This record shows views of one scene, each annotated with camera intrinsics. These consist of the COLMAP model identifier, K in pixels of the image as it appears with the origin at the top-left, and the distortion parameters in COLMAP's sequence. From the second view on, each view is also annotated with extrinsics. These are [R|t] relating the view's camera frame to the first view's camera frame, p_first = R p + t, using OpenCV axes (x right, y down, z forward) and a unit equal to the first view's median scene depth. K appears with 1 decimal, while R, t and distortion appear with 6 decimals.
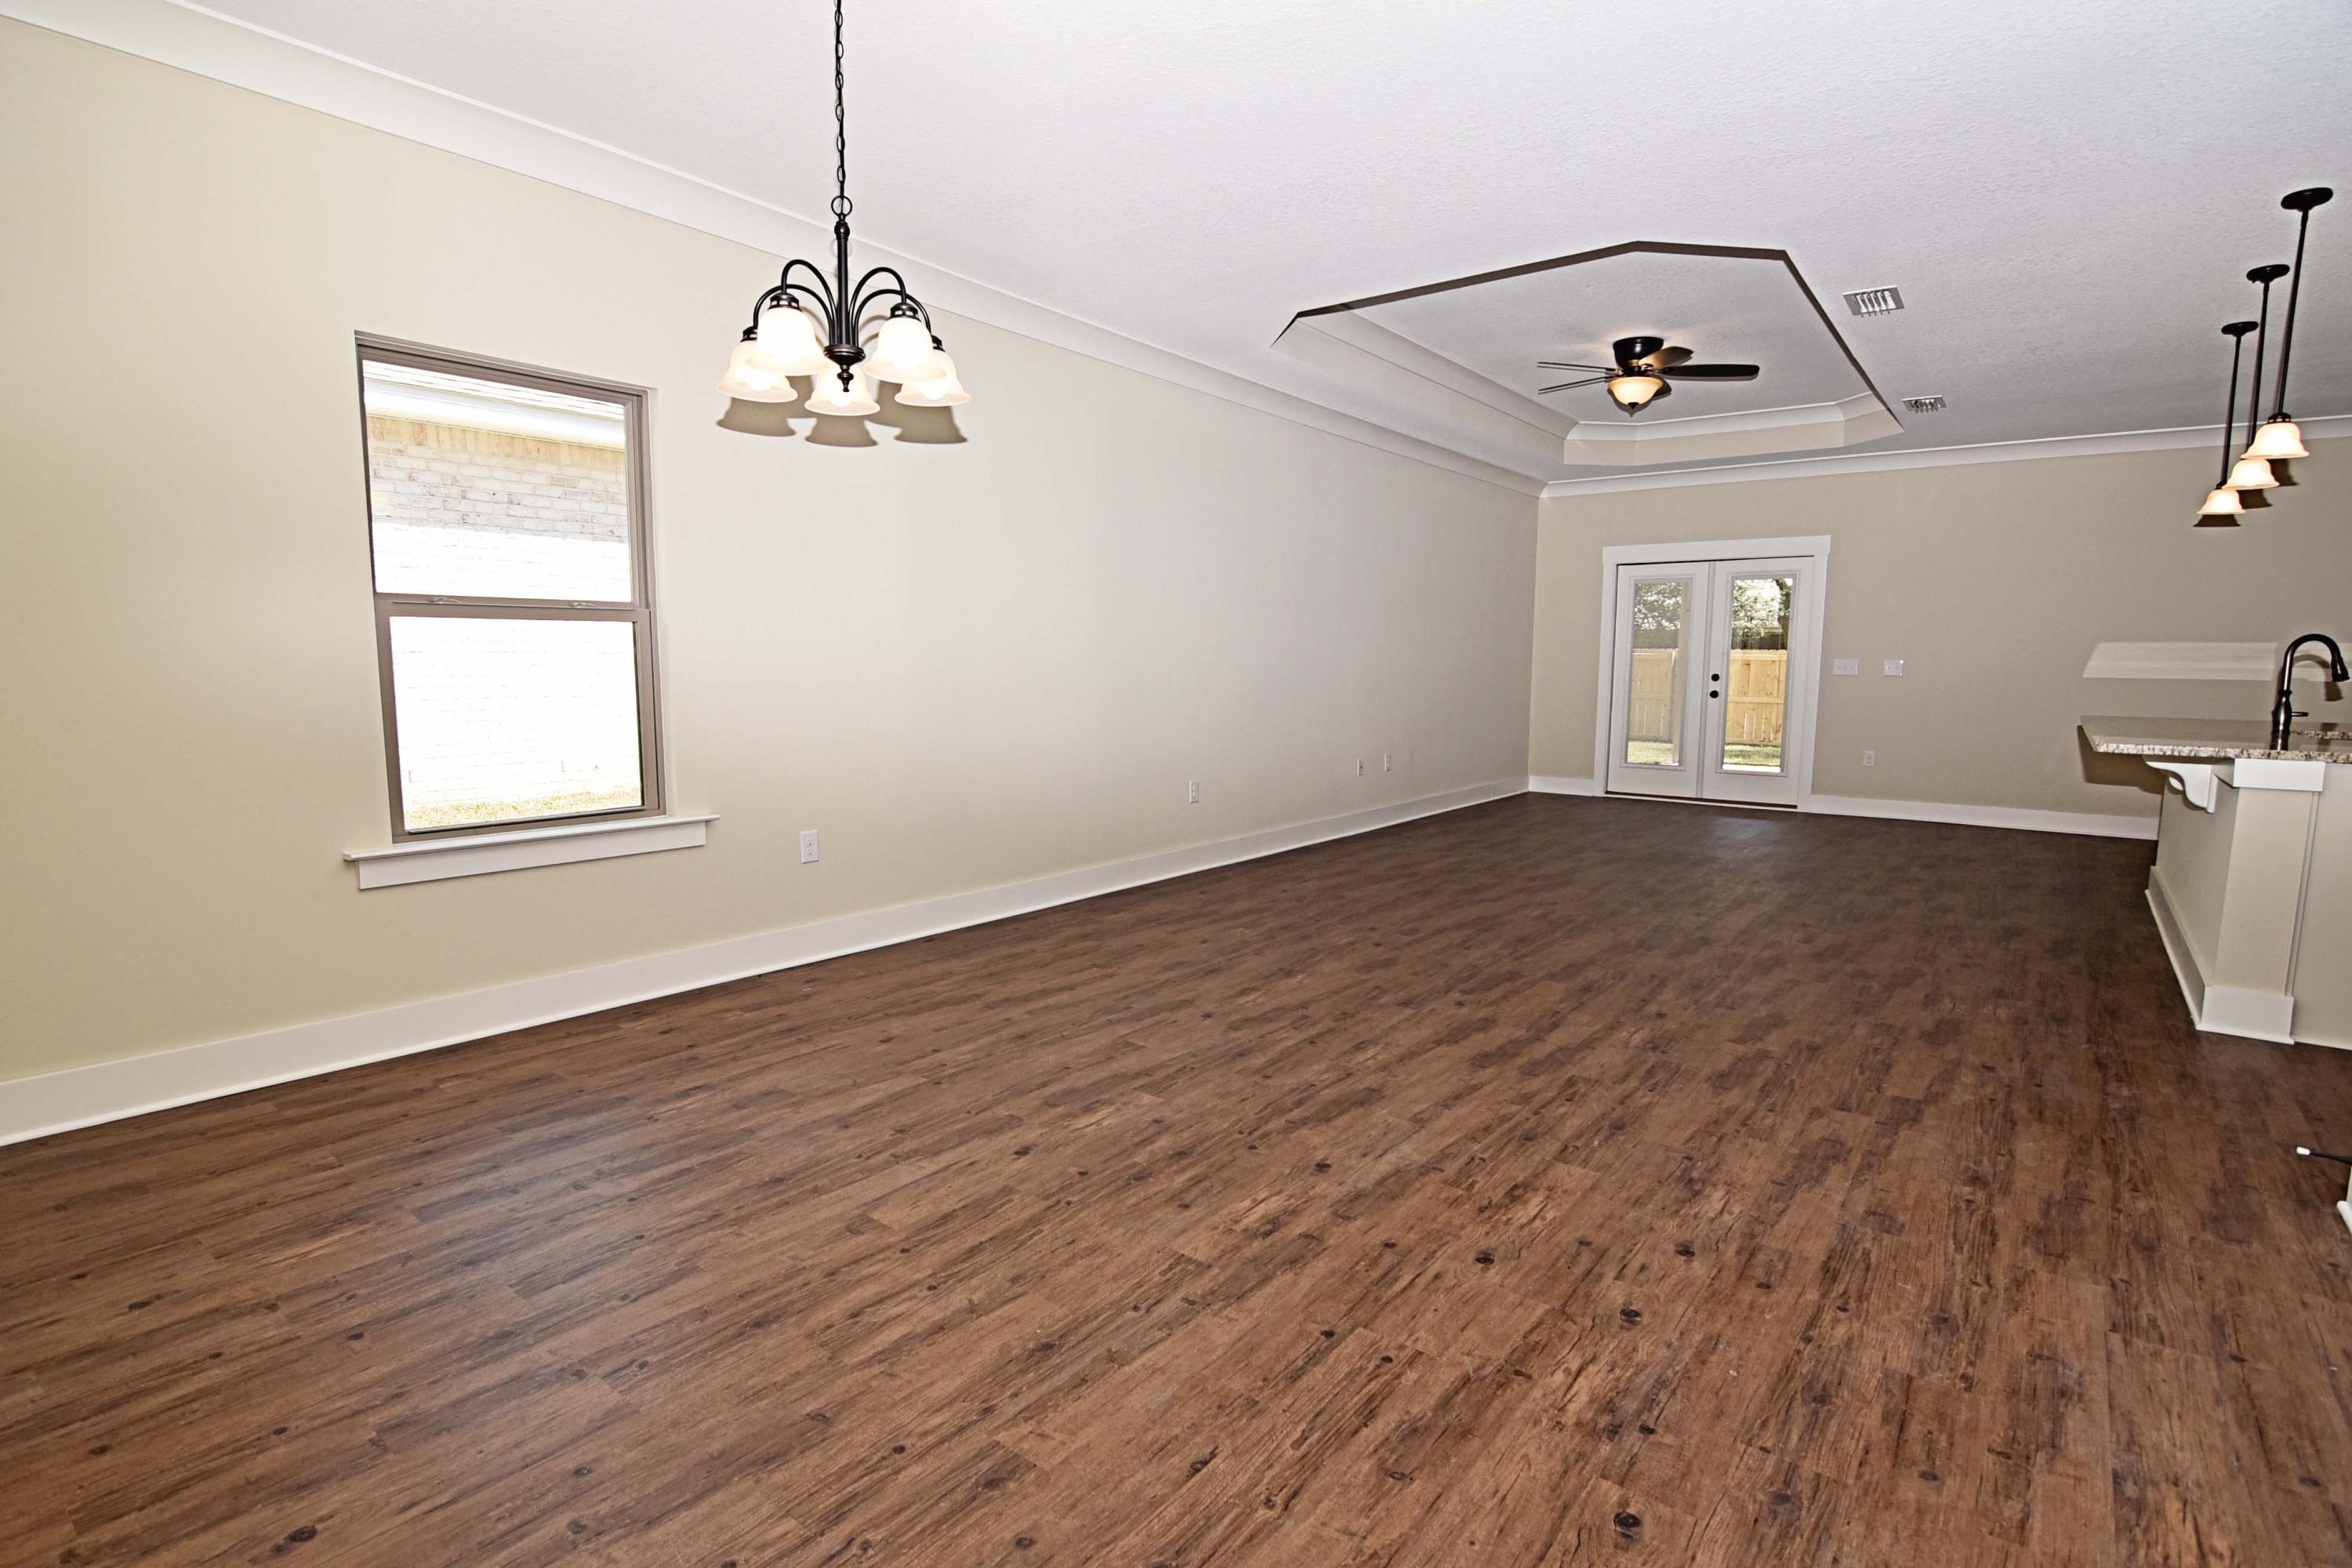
lens RADIAL K [[1139.9, 0, 1169.7], [0, 1139.9, 784.0], [0, 0, 1]] dist [-0.003743, -0.010624]
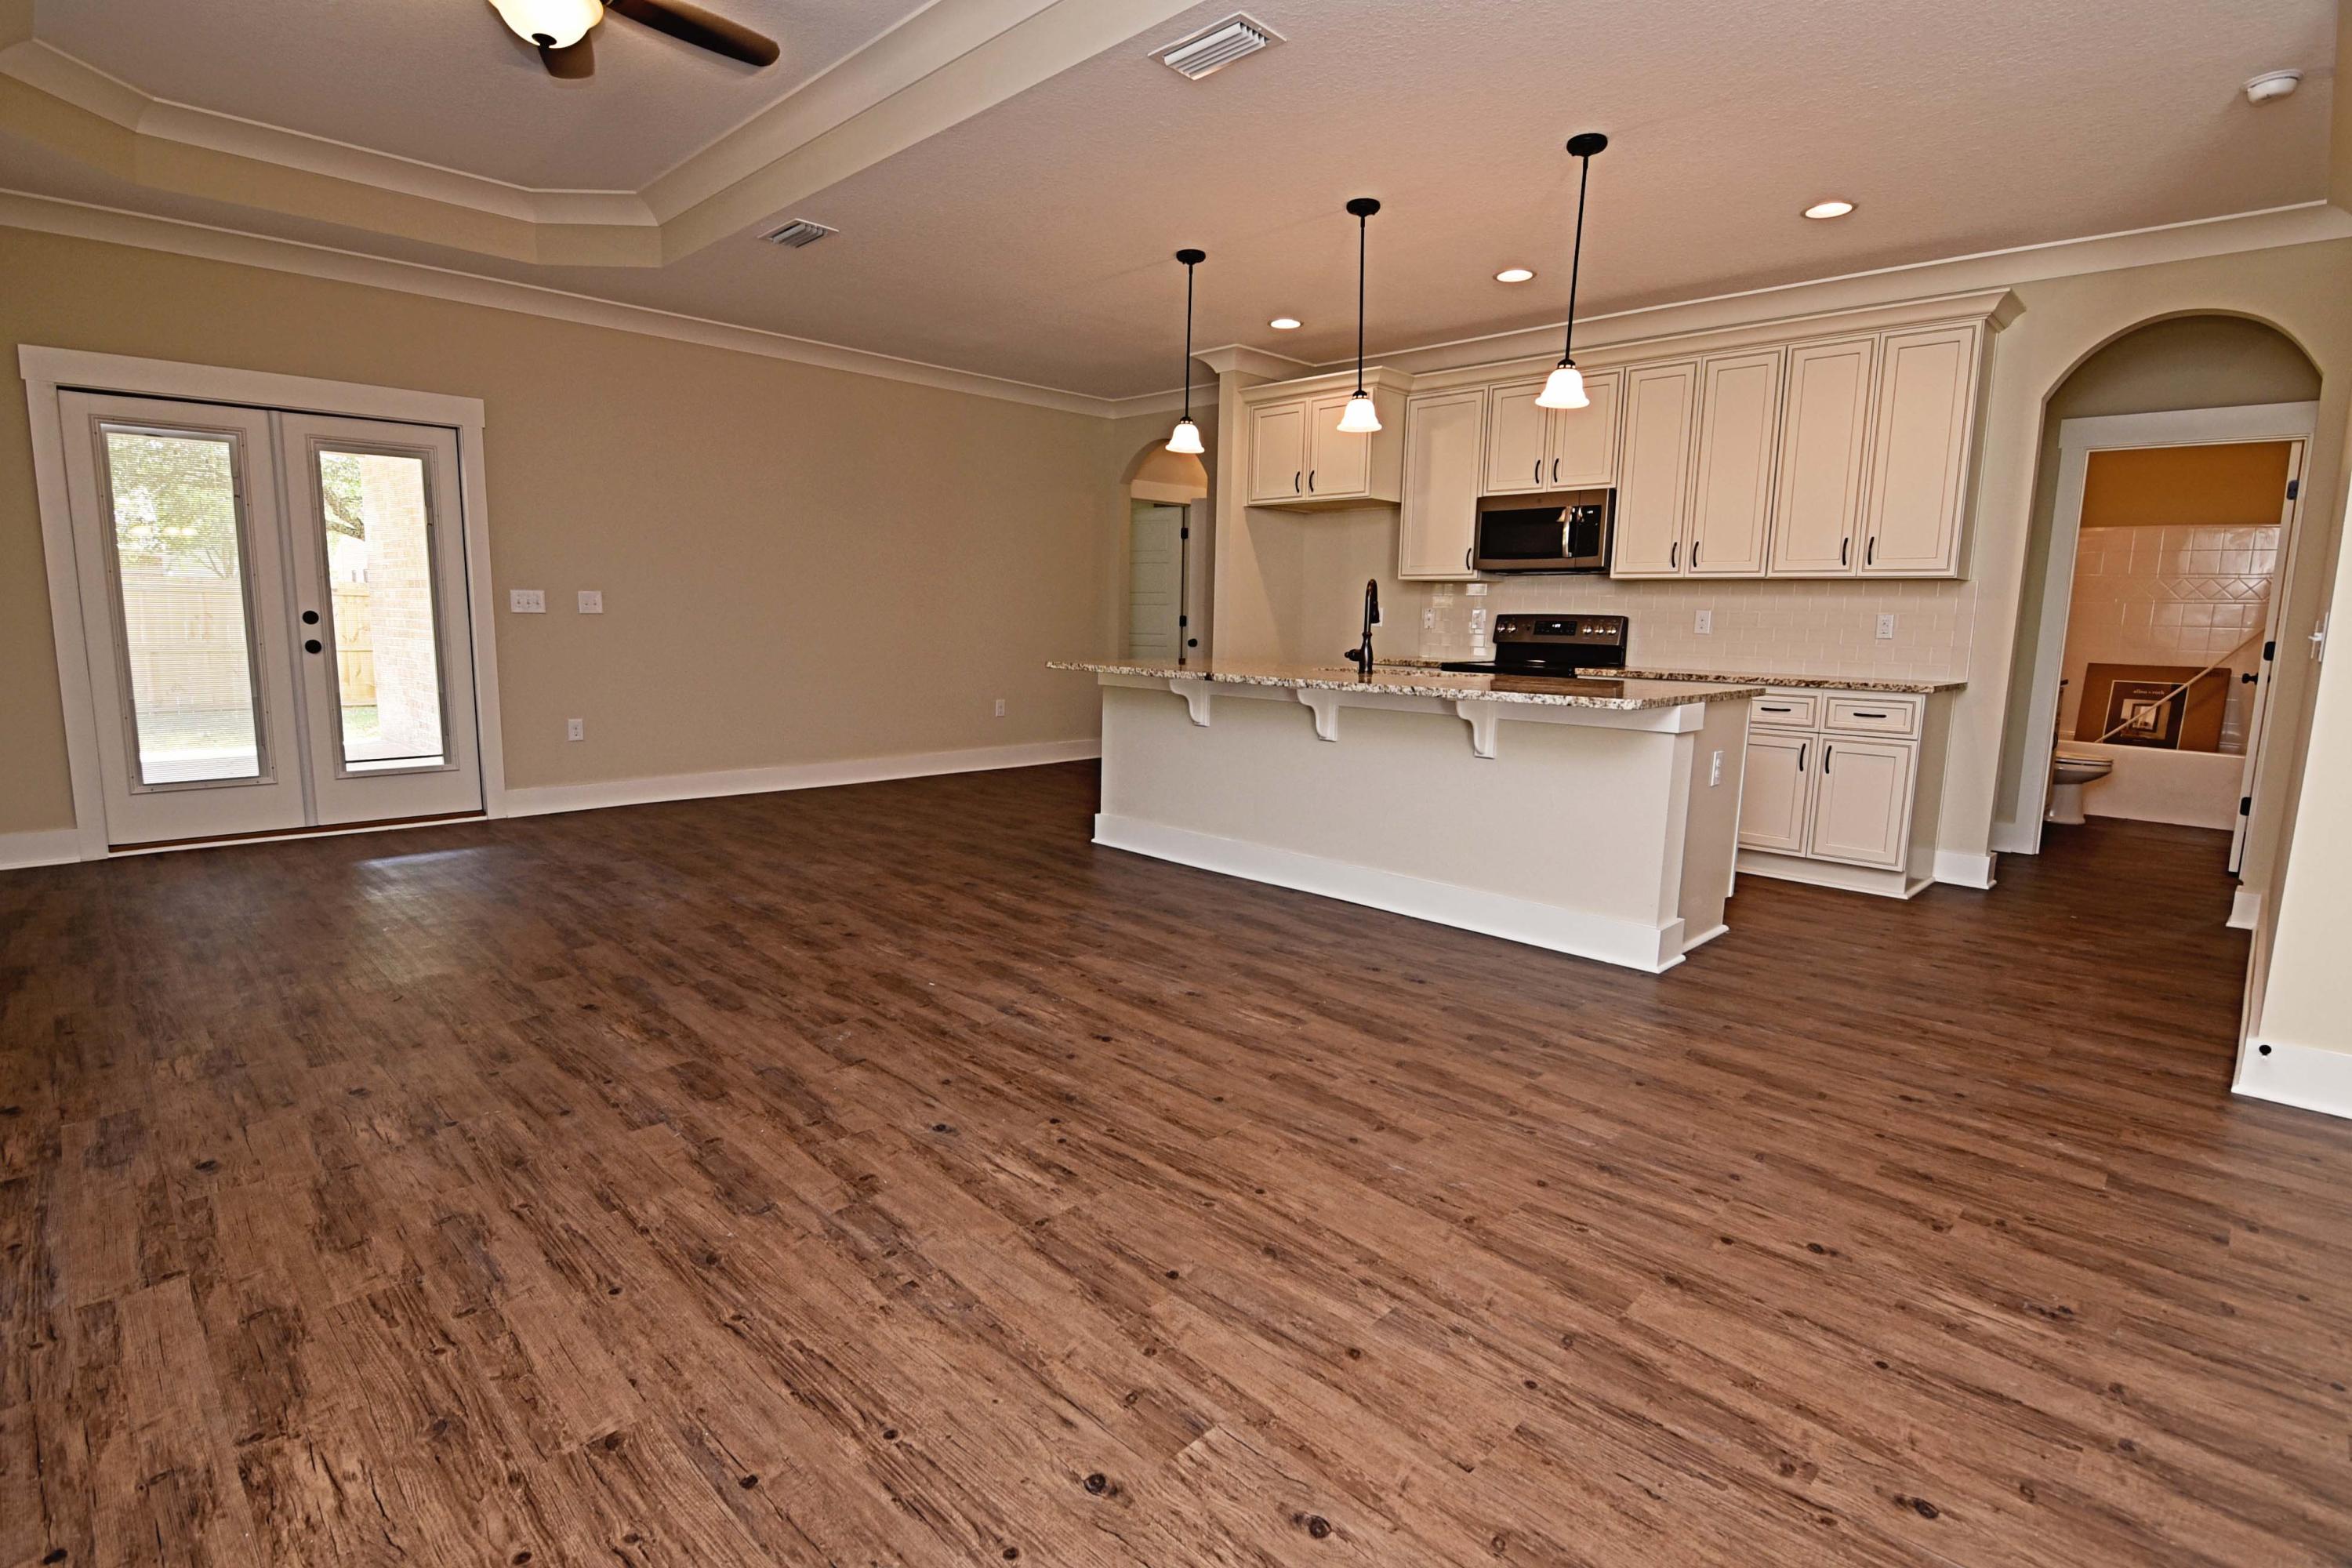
lens RADIAL K [[1139.9, 0, 1169.7], [0, 1139.9, 784.0], [0, 0, 1]] dist [-0.003743, -0.010624]
pose [[0.120332, -0.152594, 0.980936, -0.006464], [0.090756, 0.985669, 0.142198, -0.007204], [-0.988577, 0.071915, 0.132456, 0.068341]]
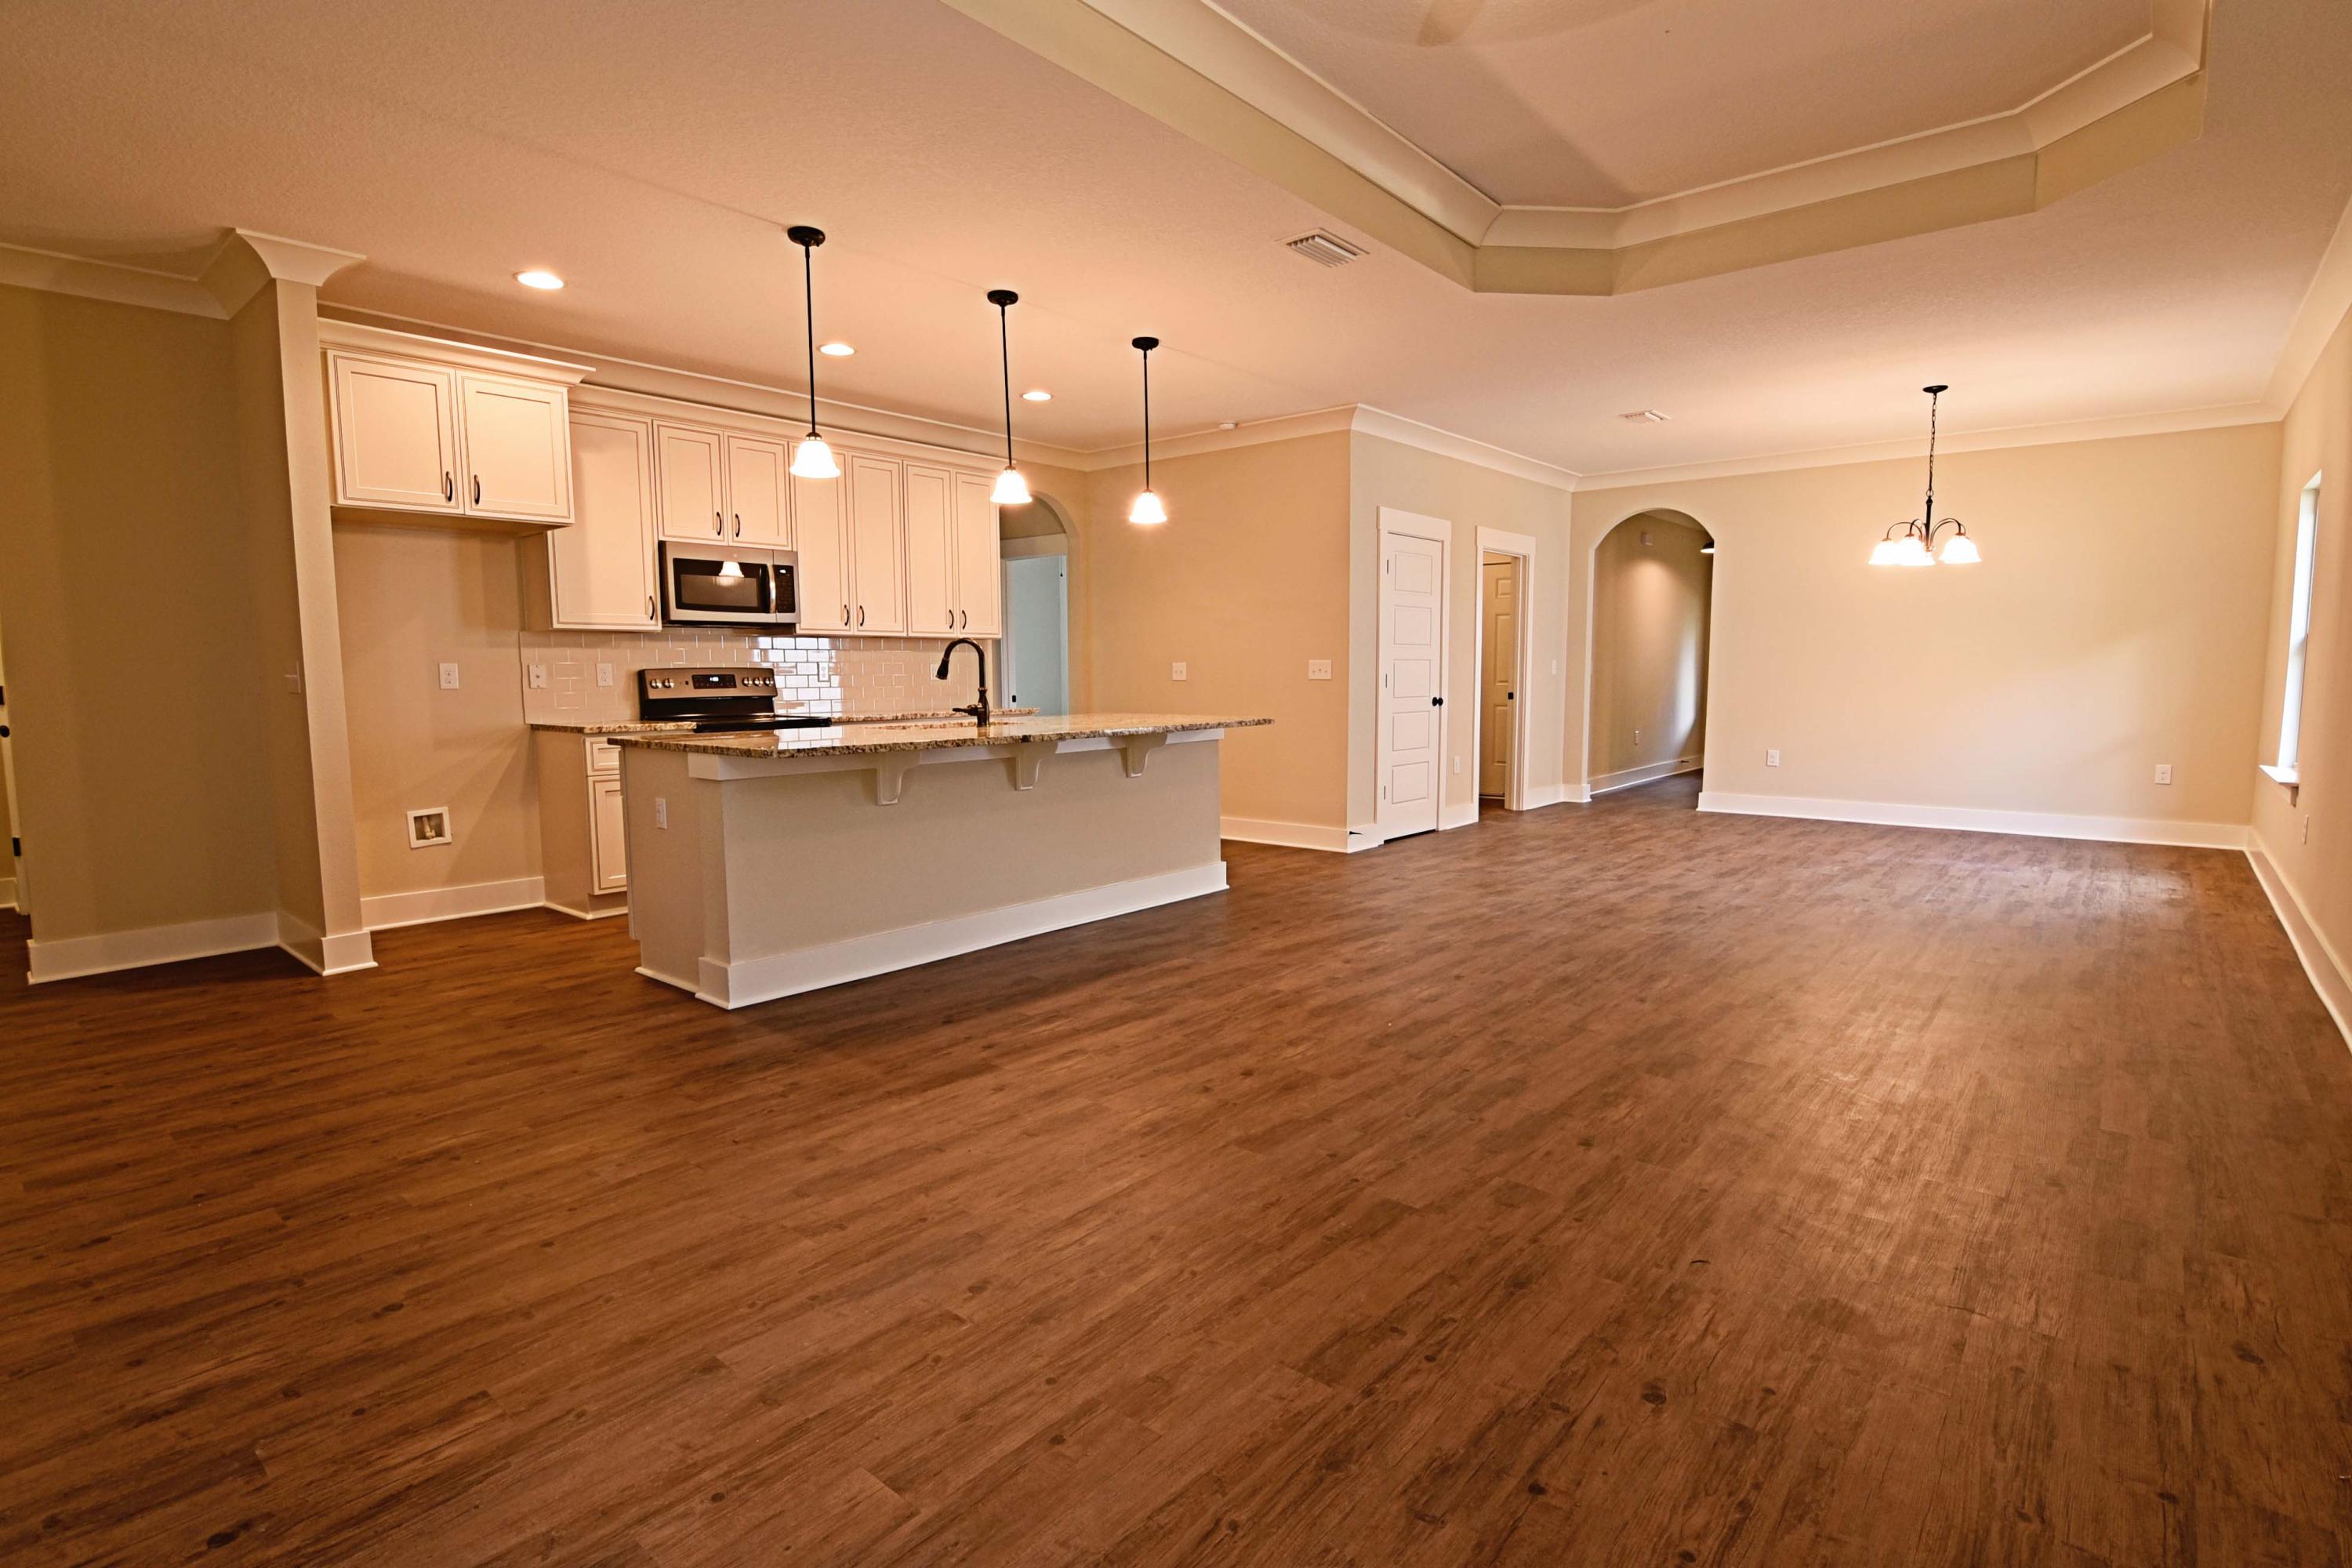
lens RADIAL K [[1139.9, 0, 1169.7], [0, 1139.9, 784.0], [0, 0, 1]] dist [-0.003743, -0.010624]
pose [[-0.999040, -0.006615, 0.043307, 0.049064], [0.002569, 0.977986, 0.208655, -0.014508], [-0.043734, 0.208566, -0.977030, 0.137025]]
